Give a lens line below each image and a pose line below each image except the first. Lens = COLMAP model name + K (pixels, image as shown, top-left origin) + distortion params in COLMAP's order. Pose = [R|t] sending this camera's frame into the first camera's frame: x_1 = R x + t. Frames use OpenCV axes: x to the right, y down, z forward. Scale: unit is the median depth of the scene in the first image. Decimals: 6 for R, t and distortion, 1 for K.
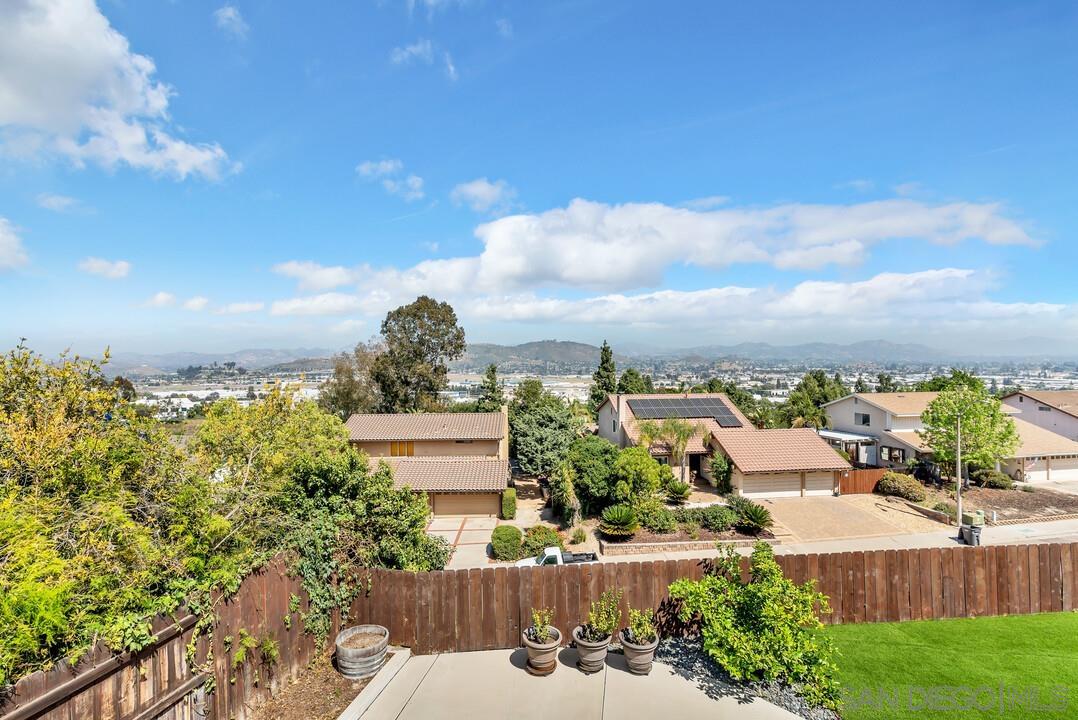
lens RADIAL K [[516.4, 0, 540.9], [0, 516.4, 363.1], [0, 0, 1]] dist [0.000429, 0.000497]
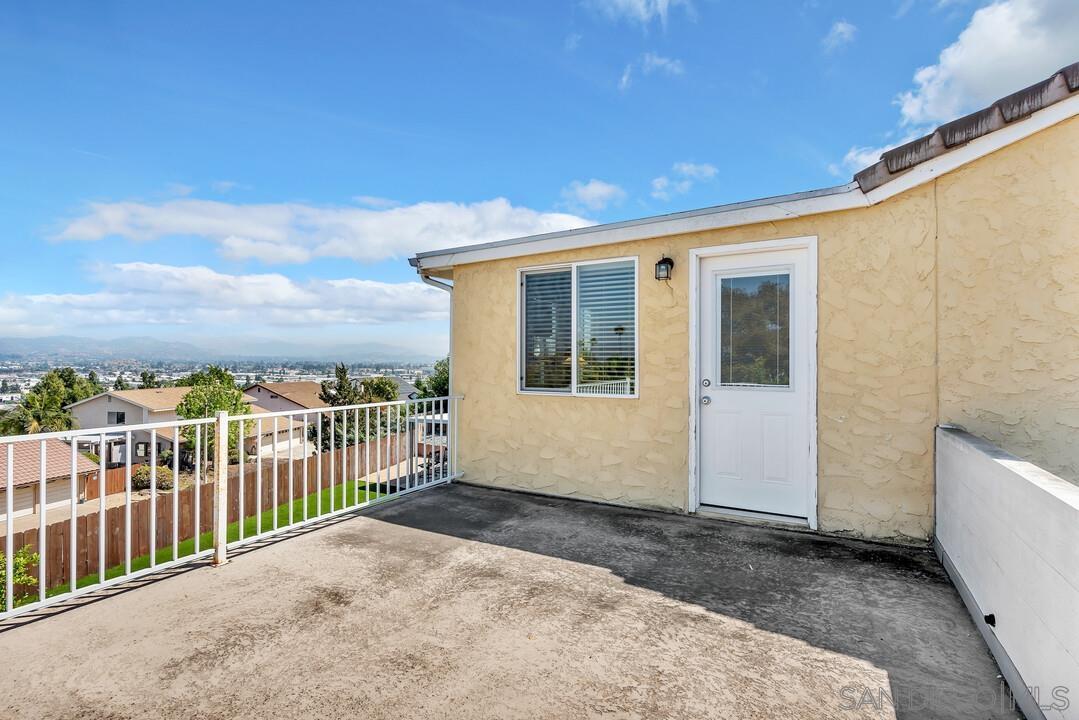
lens RADIAL K [[523.2, 0, 539.3], [0, 523.2, 362.5], [0, 0, 1]] dist [0.000526, 0.001120]
pose [[0.338035, 0.007768, 0.941101, -0.042807], [-0.009718, 0.999941, -0.004763, 0.007231], [-0.941083, -0.007535, 0.338091, -0.108957]]
